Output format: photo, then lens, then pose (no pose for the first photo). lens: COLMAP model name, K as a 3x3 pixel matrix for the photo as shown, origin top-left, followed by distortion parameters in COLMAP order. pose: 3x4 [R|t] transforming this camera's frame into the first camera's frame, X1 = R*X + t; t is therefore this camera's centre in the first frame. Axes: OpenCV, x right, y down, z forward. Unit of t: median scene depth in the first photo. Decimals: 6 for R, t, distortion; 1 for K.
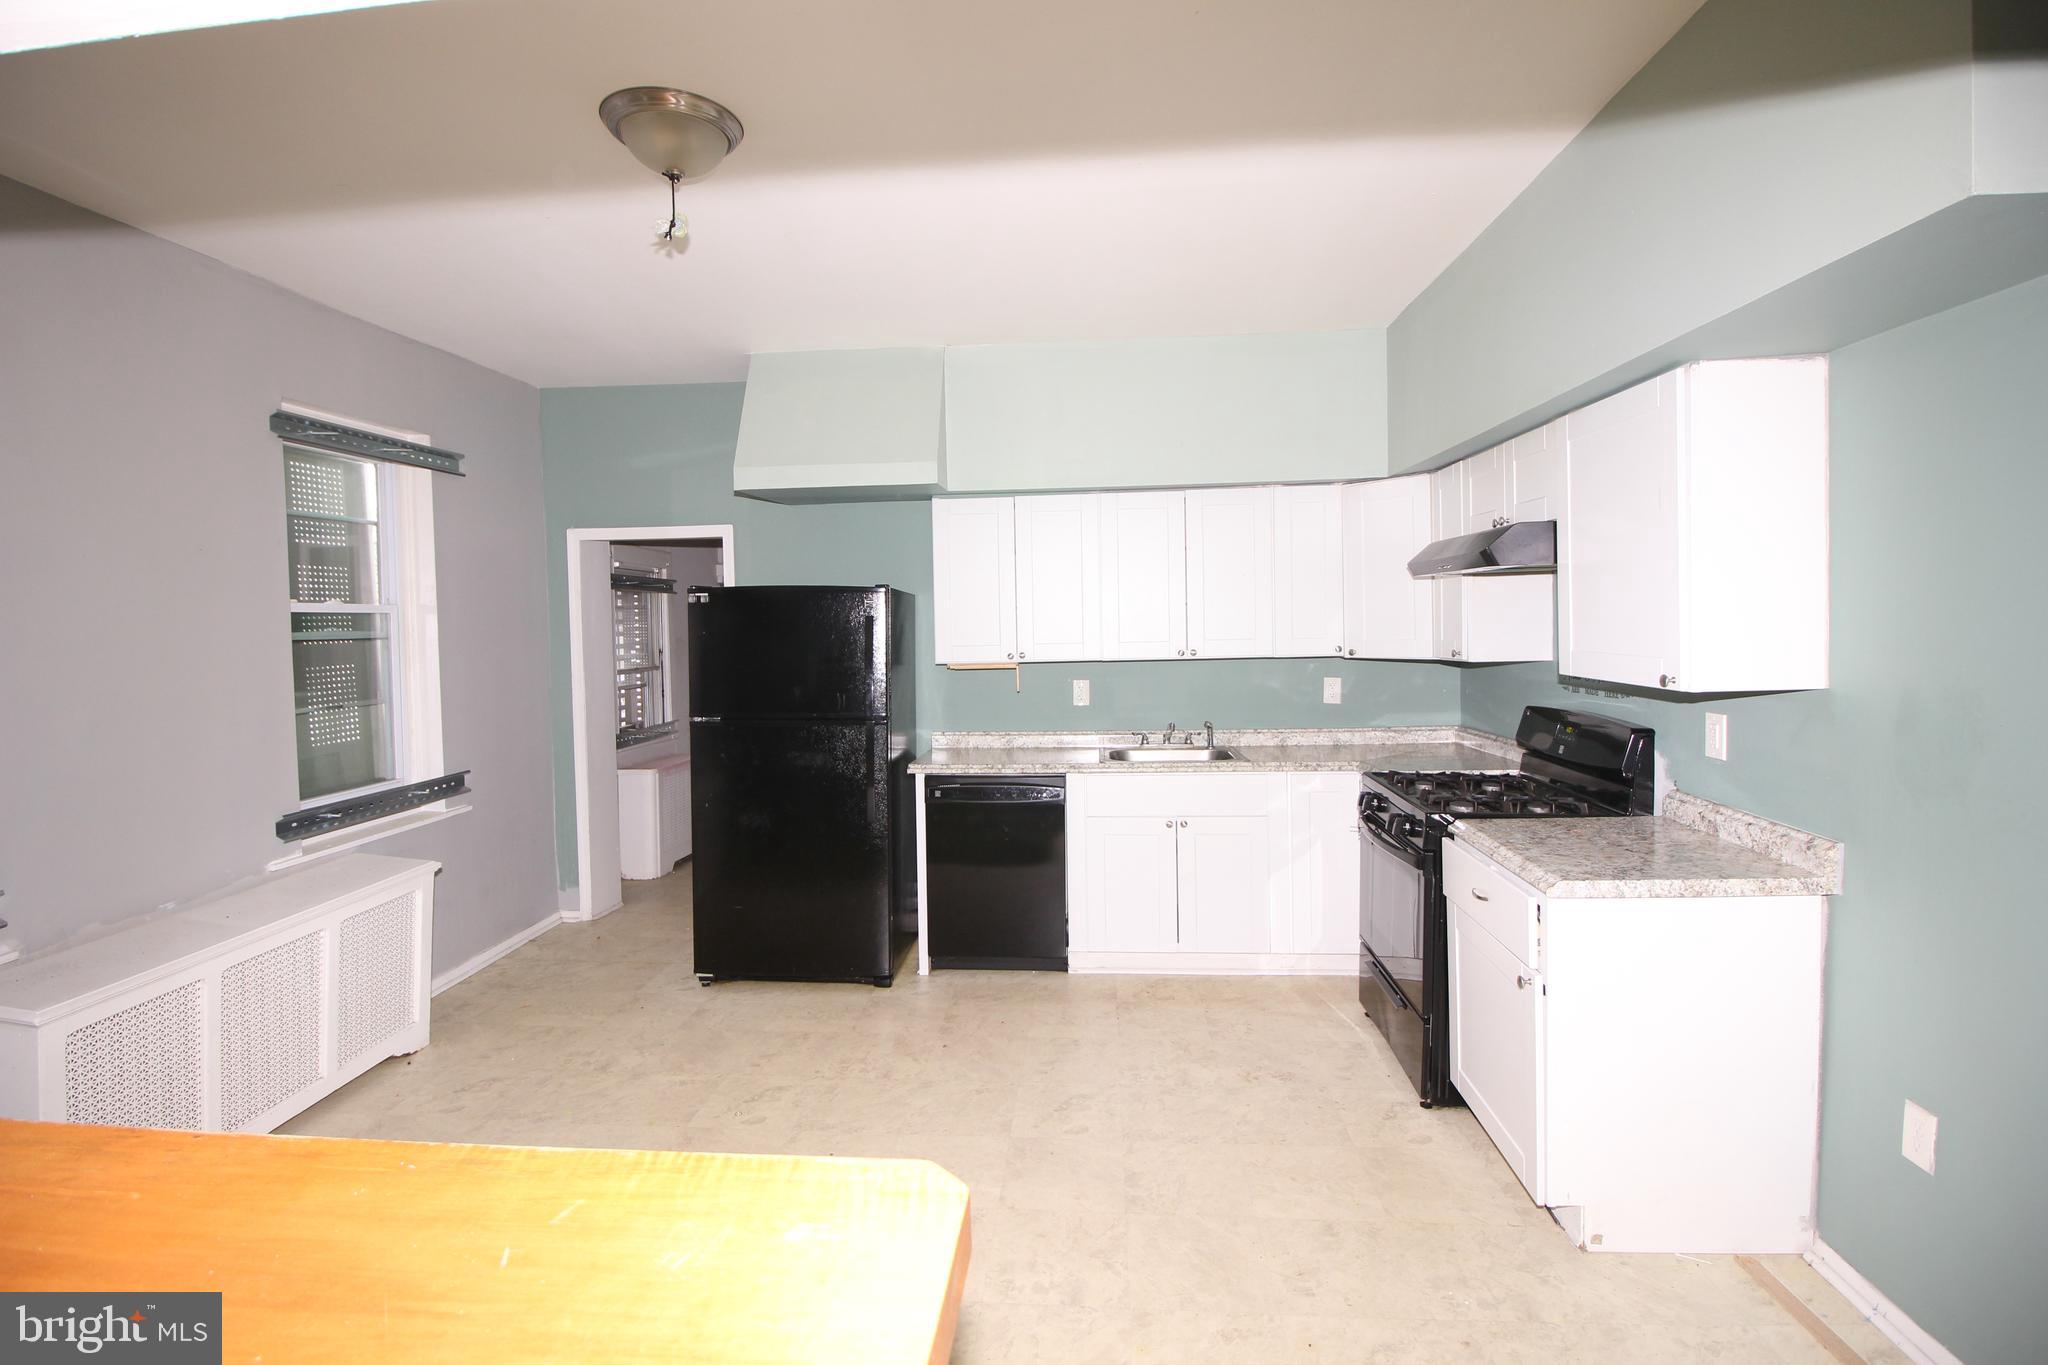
lens RADIAL K [[945.9, 0, 1021.9], [0, 945.9, 659.4], [0, 0, 1]] dist [-0.001579, -0.012846]
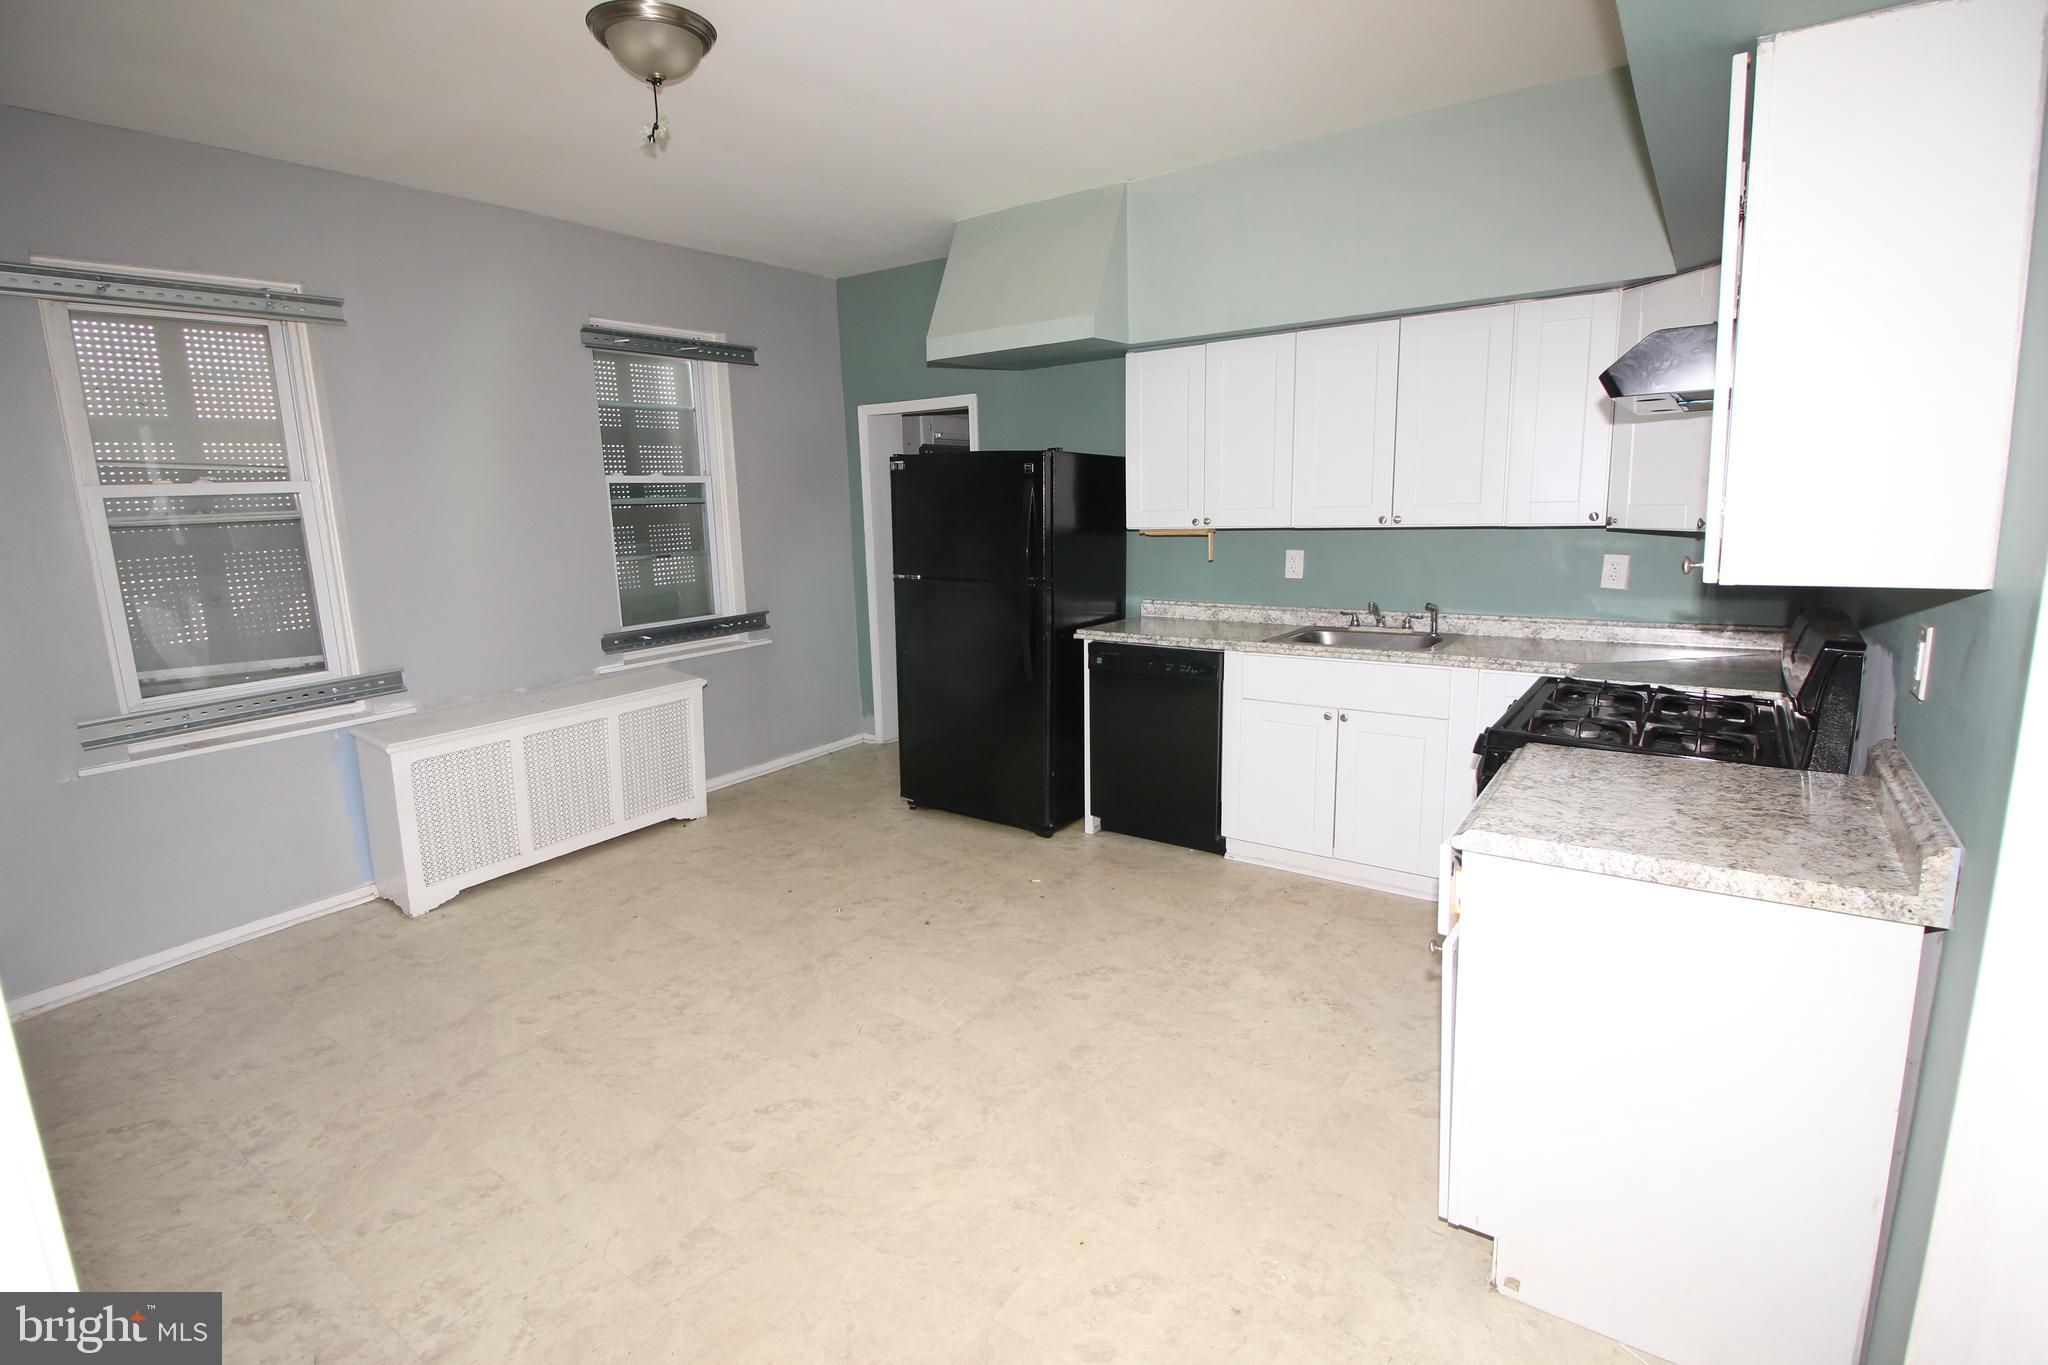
lens RADIAL K [[946.0, 0, 1019.7], [0, 946.0, 665.9], [0, 0, 1]] dist [-0.000262, -0.017415]
pose [[0.859320, 0.085834, -0.504185, 0.349961], [-0.011036, 0.988699, 0.149510, -0.000693], [0.511320, -0.122913, 0.850555, 0.109243]]
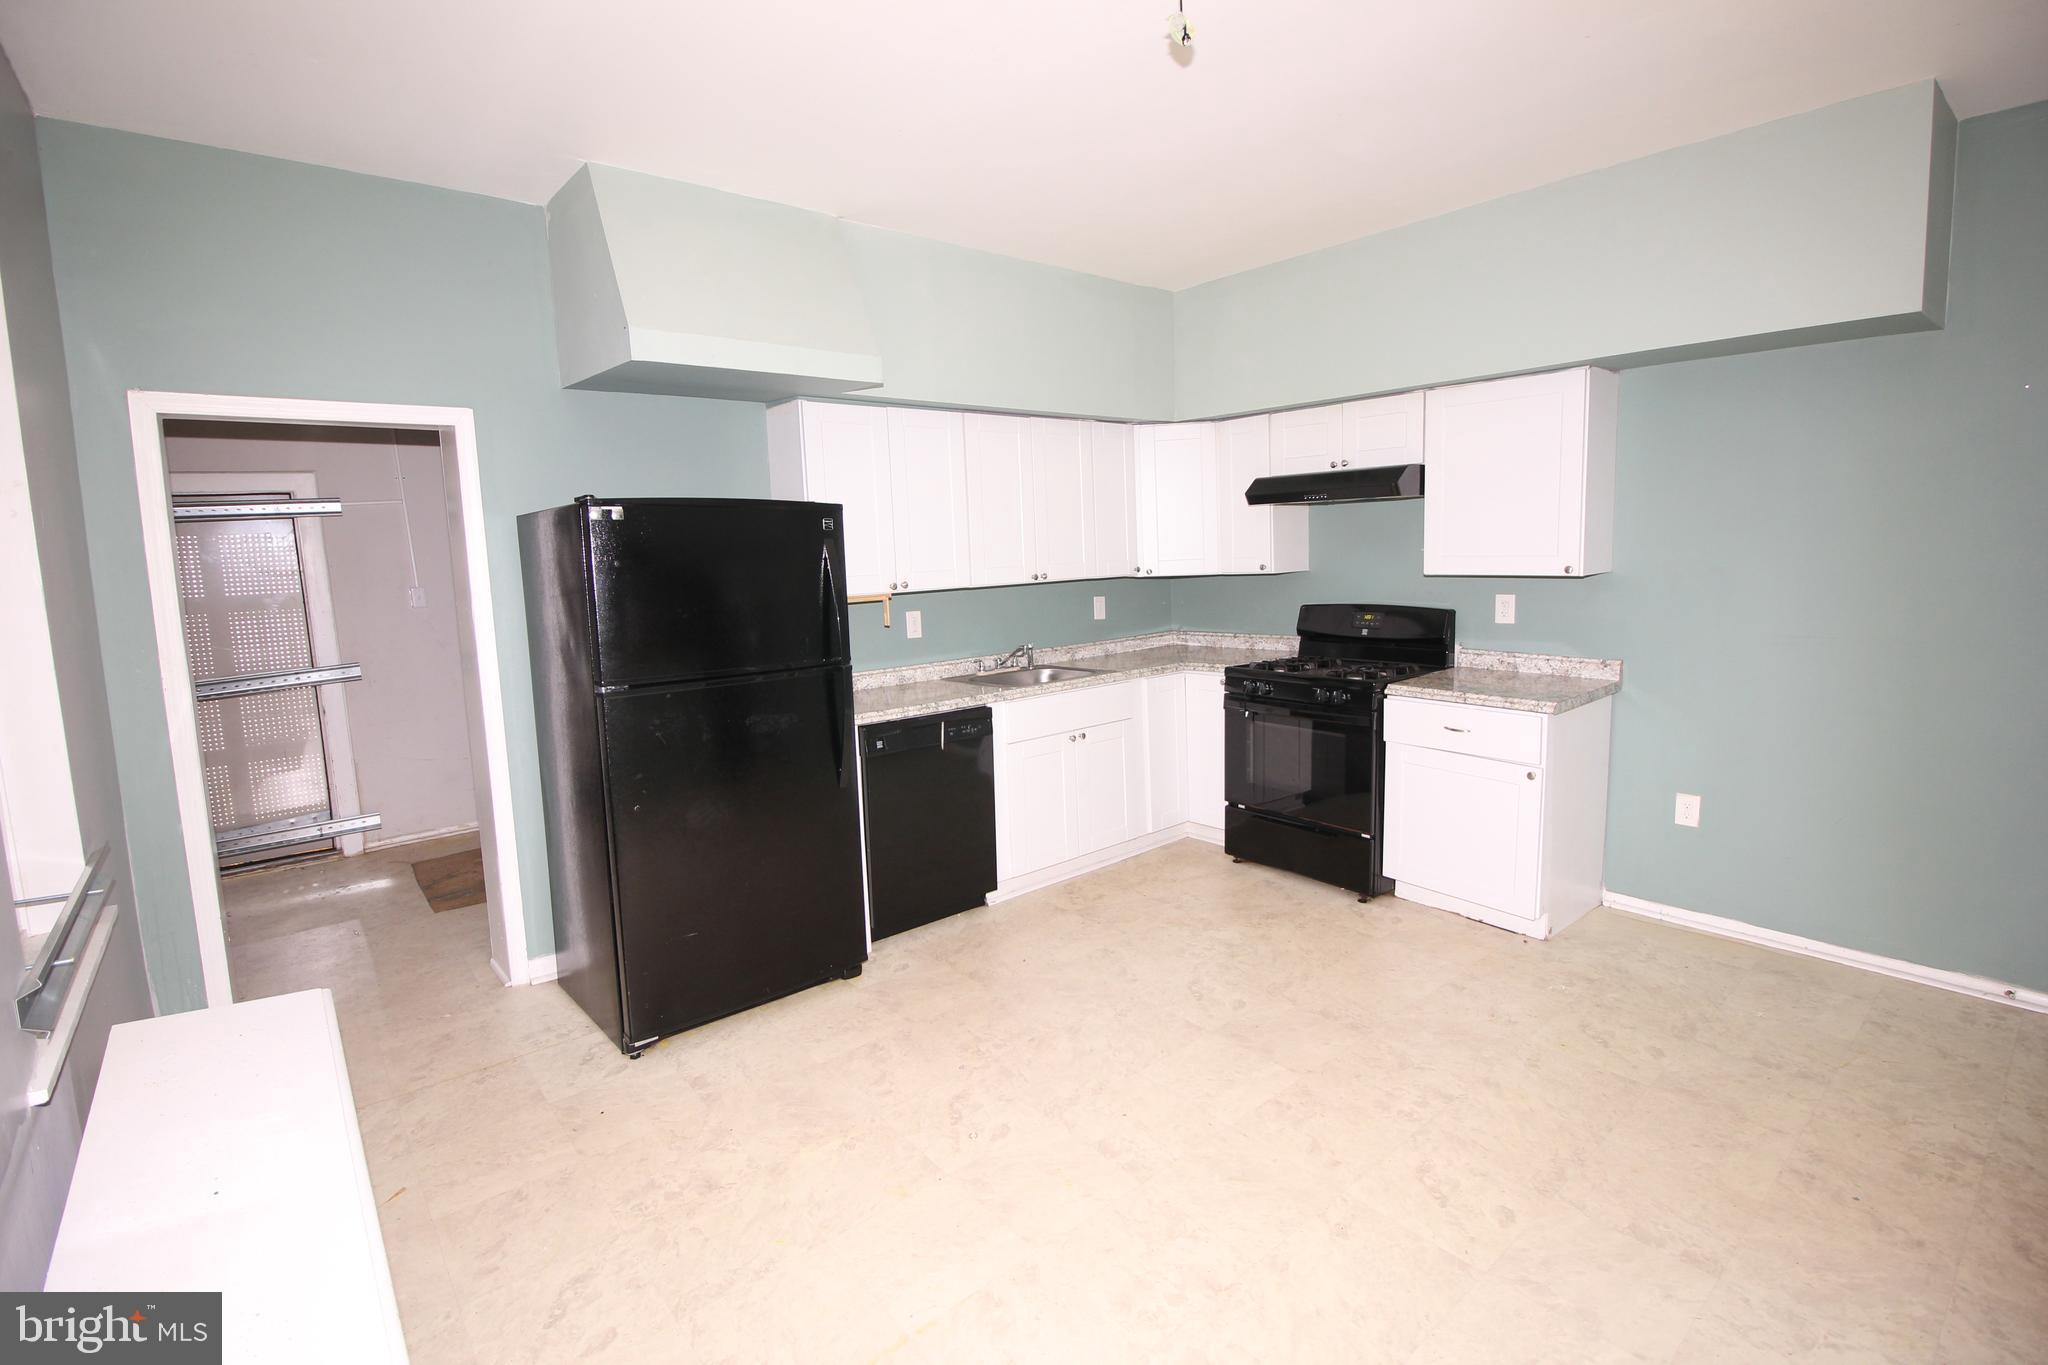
lens RADIAL K [[945.9, 0, 1021.9], [0, 945.9, 659.4], [0, 0, 1]] dist [-0.001579, -0.012846]
pose [[0.710204, -0.089843, 0.698240, -0.610887], [0.049424, 0.995739, 0.077852, 0.002227], [-0.702259, -0.020781, 0.711618, 0.292978]]
